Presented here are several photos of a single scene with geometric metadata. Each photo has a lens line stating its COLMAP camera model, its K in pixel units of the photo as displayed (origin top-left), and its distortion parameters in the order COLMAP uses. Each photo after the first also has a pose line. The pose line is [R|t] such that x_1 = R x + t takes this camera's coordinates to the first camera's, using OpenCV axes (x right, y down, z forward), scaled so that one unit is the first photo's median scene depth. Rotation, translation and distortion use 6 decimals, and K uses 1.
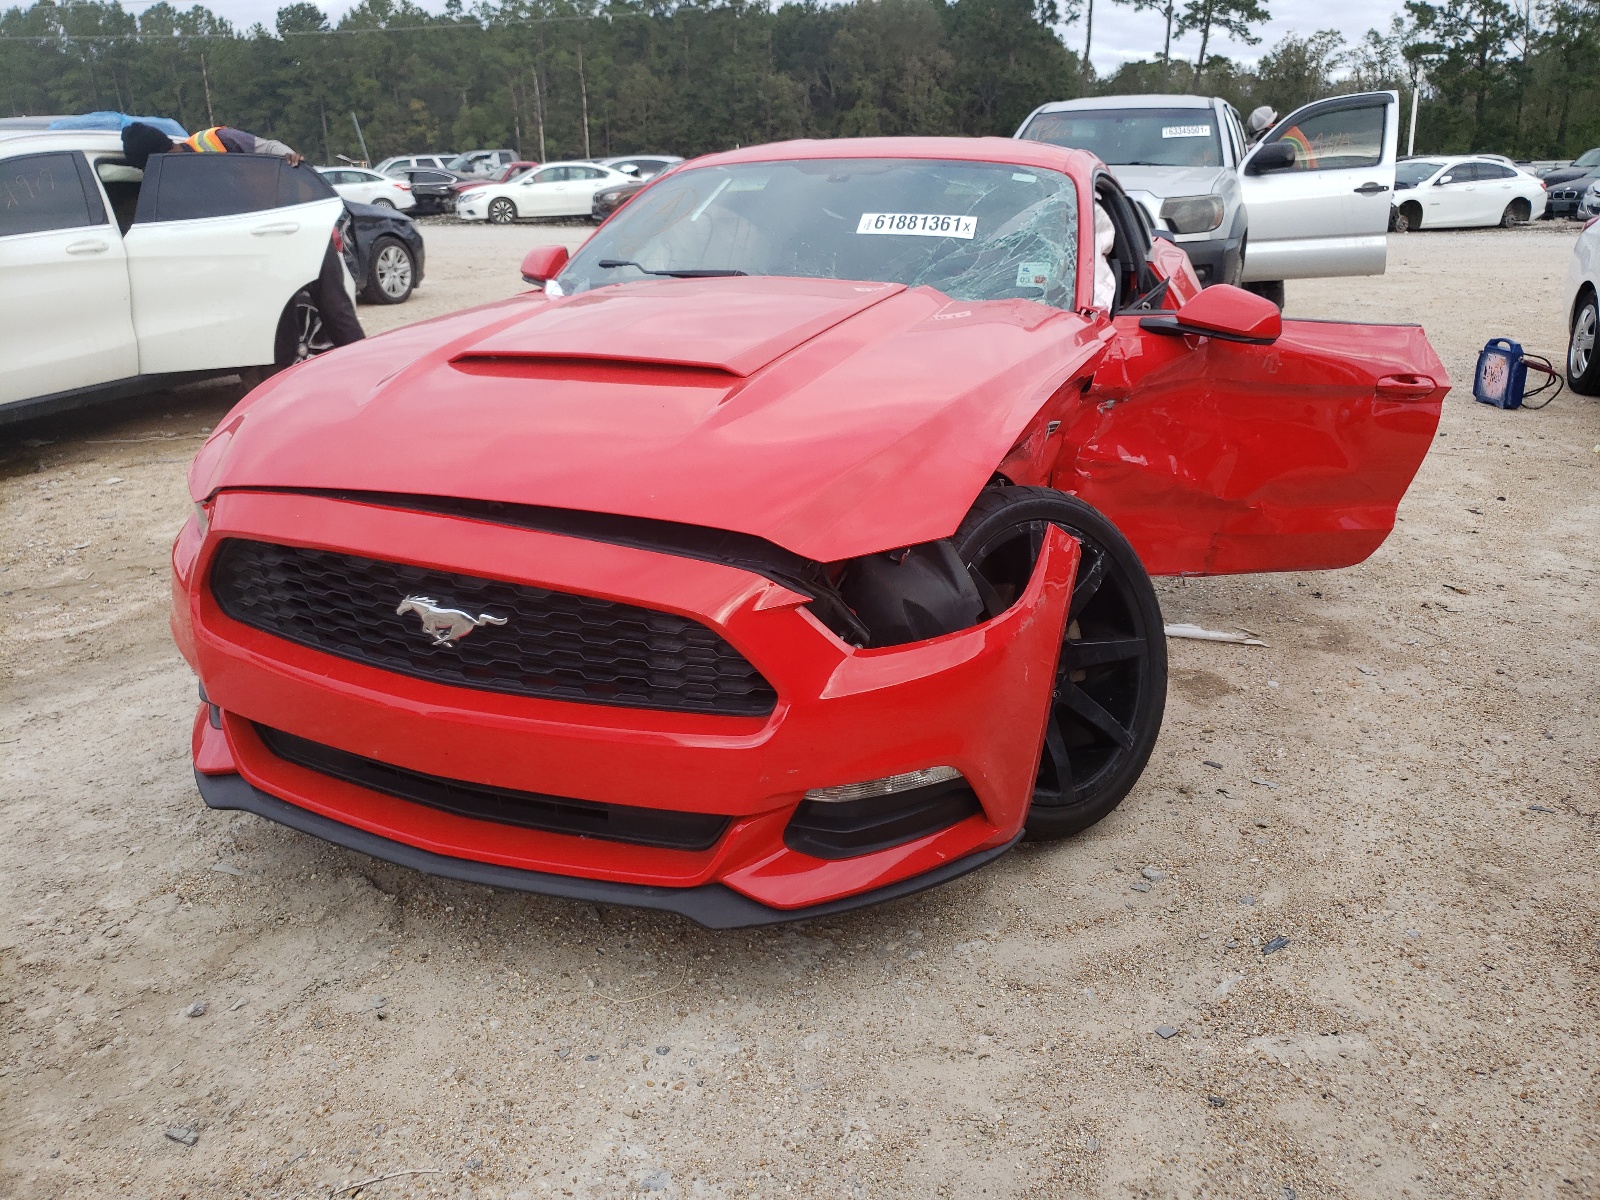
lens RADIAL K [[1214.0, 0, 783.6], [0, 1214.0, 599.2], [0, 0, 1]] dist [0.000526, 0.000037]
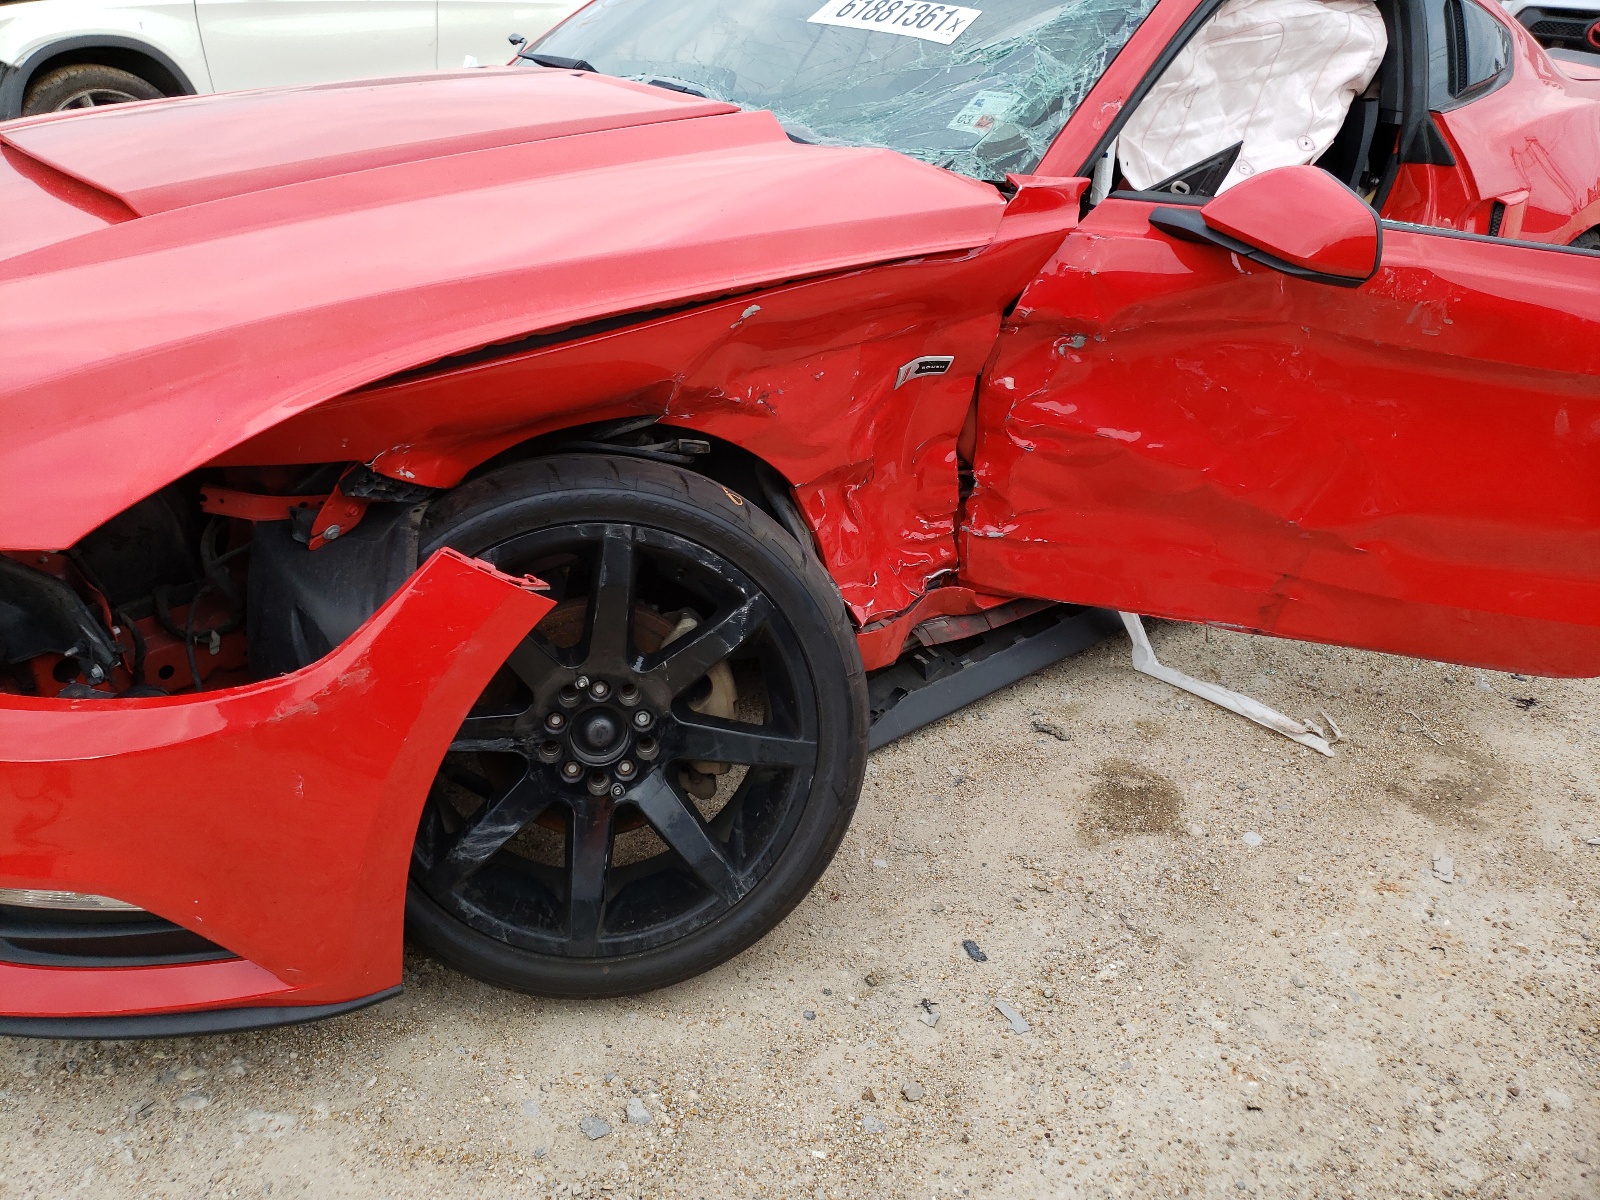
lens RADIAL K [[1214.0, 0, 783.6], [0, 1214.0, 599.2], [0, 0, 1]] dist [0.000526, 0.000037]
pose [[0.886206, 0.258806, -0.384264, 0.413907], [-0.193630, 0.960412, 0.200291, -0.131171], [0.420888, -0.103094, 0.901235, 0.366511]]
